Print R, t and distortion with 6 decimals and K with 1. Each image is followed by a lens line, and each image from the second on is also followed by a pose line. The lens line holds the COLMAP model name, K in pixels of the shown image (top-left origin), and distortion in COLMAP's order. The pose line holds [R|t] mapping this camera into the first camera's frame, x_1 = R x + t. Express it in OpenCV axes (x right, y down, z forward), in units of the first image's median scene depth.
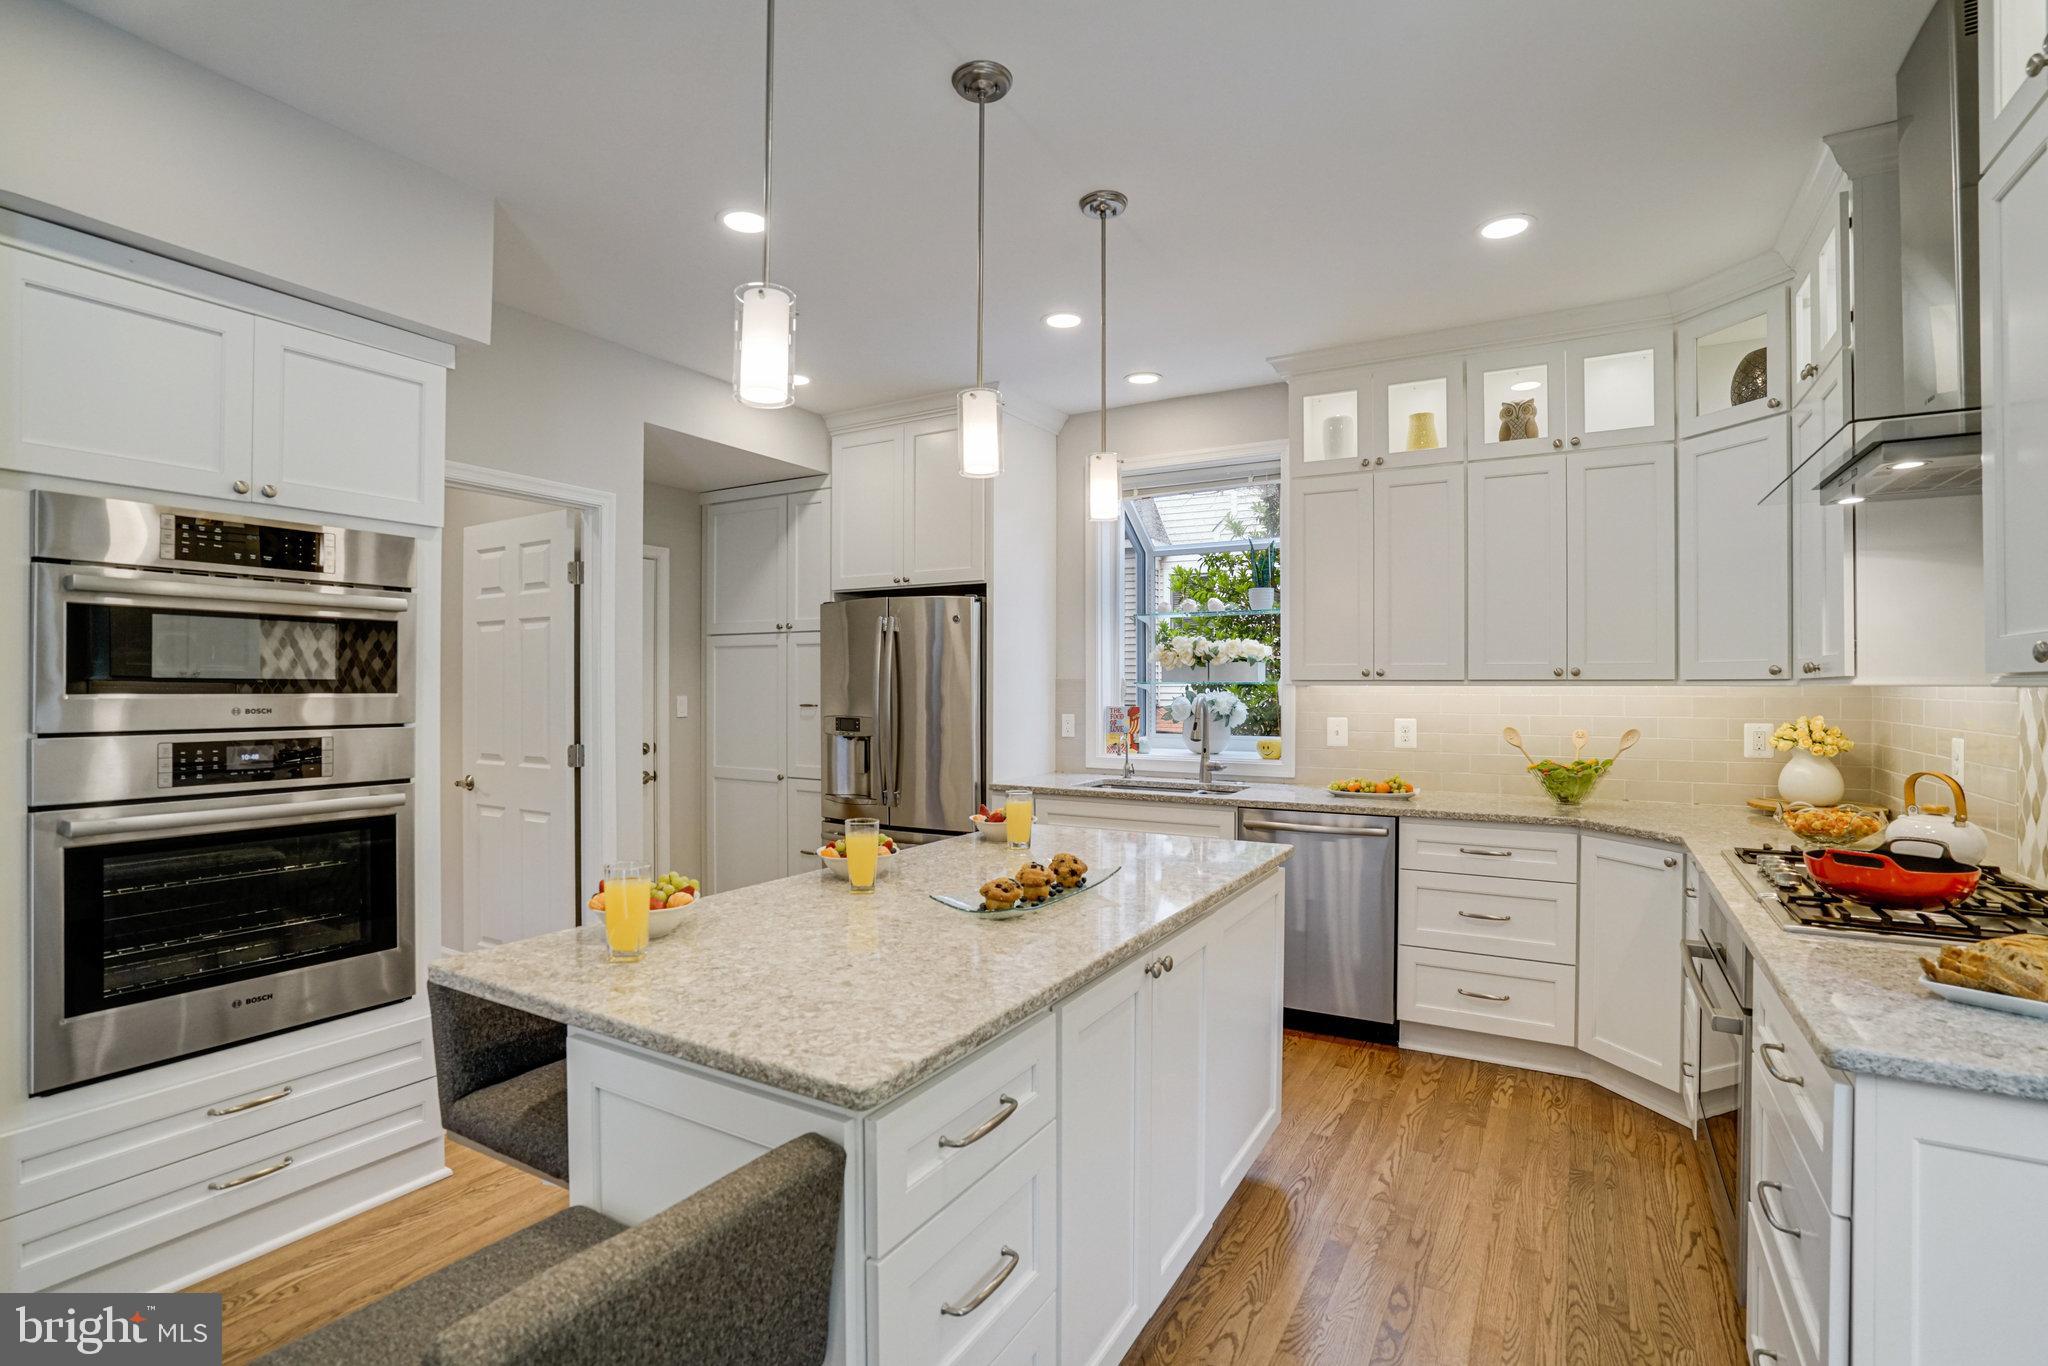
lens RADIAL K [[951.3, 0, 1017.9], [0, 951.3, 682.1], [0, 0, 1]] dist [-0.031648, 0.008466]
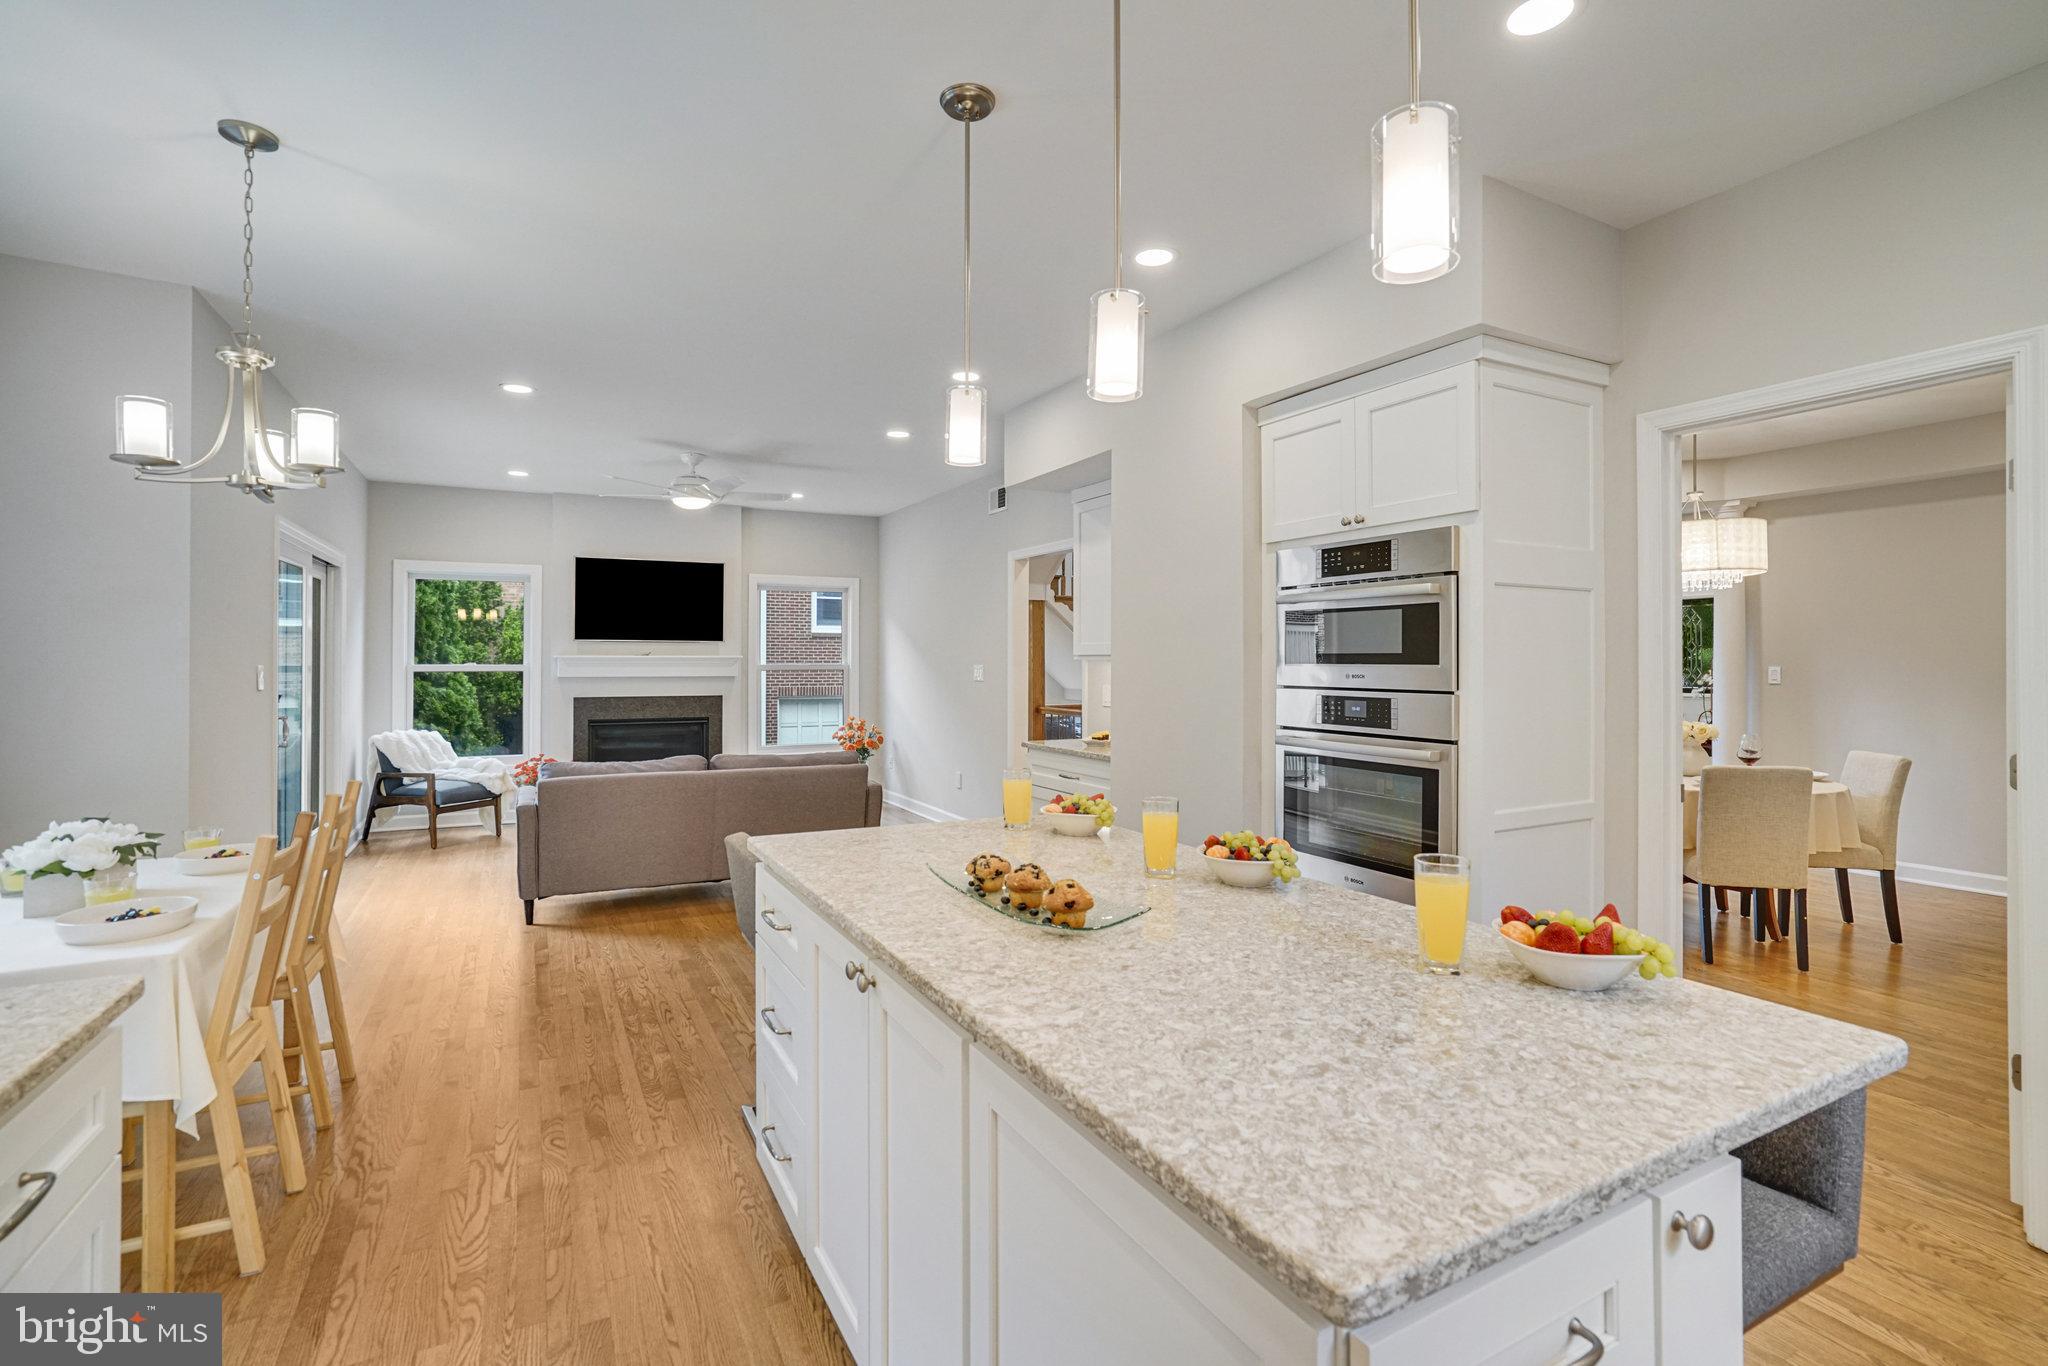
lens RADIAL K [[951.3, 0, 1017.7], [0, 951.3, 664.6], [0, 0, 1]] dist [-0.031648, 0.008466]
pose [[-0.530522, 0.000378, -0.847671, 0.414269], [-0.000017, 1.000000, 0.000457, 0.007402], [0.847671, 0.000257, -0.530522, 0.820653]]
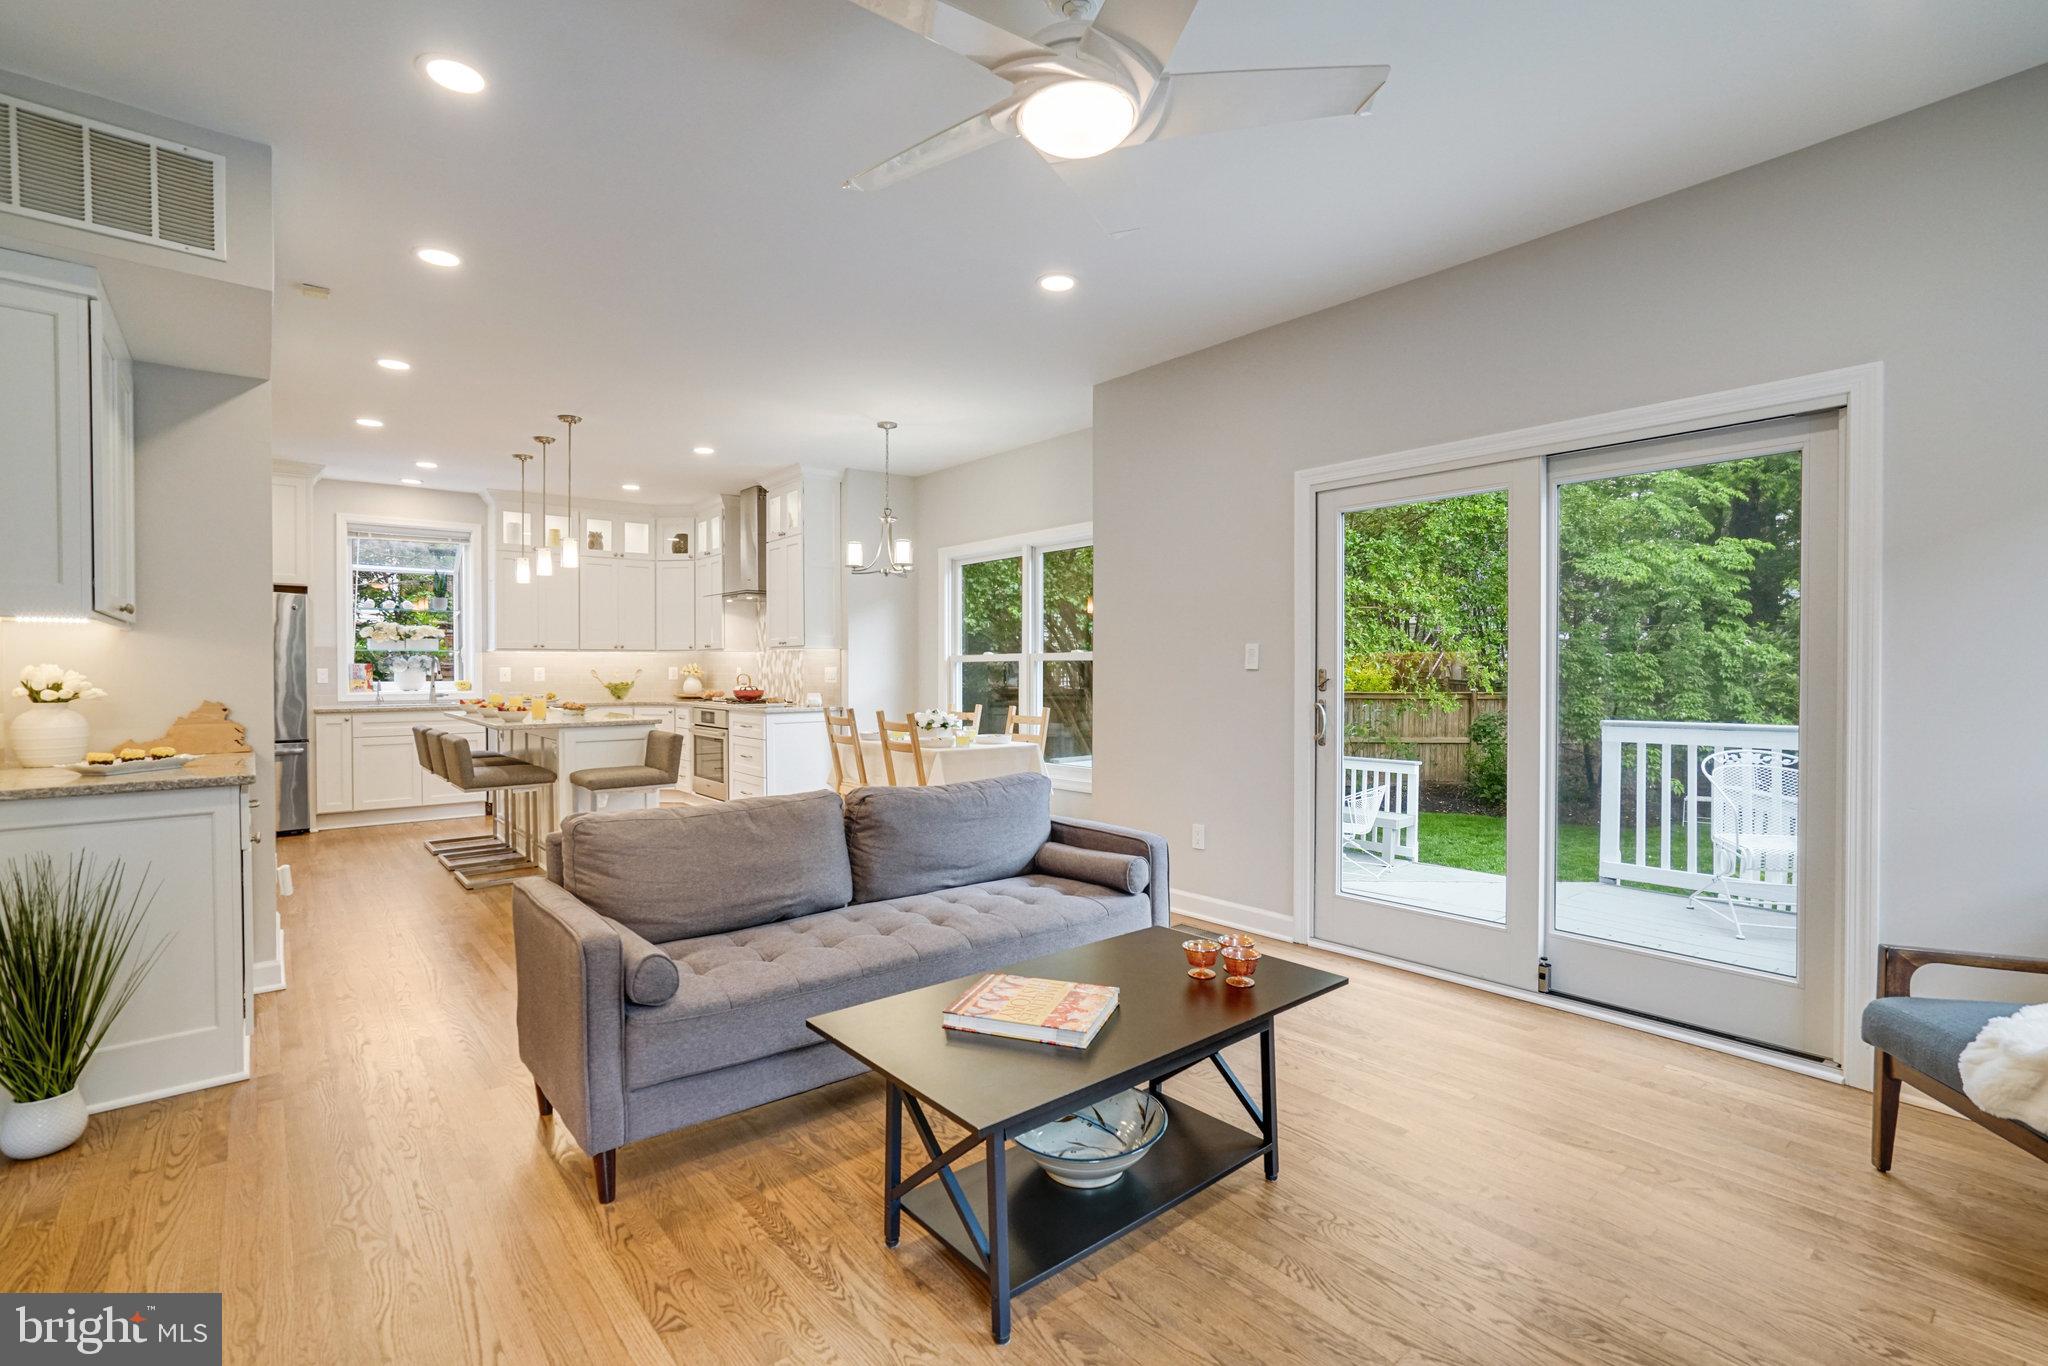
lens RADIAL K [[951.3, 0, 1040.8], [0, 951.3, 675.2], [0, 0, 1]] dist [-0.031648, 0.008466]
pose [[0.320362, -0.011160, 0.947230, -1.388839], [-0.000420, 0.999929, 0.011923, 0.034026], [-0.947295, -0.004218, 0.320334, -0.837632]]
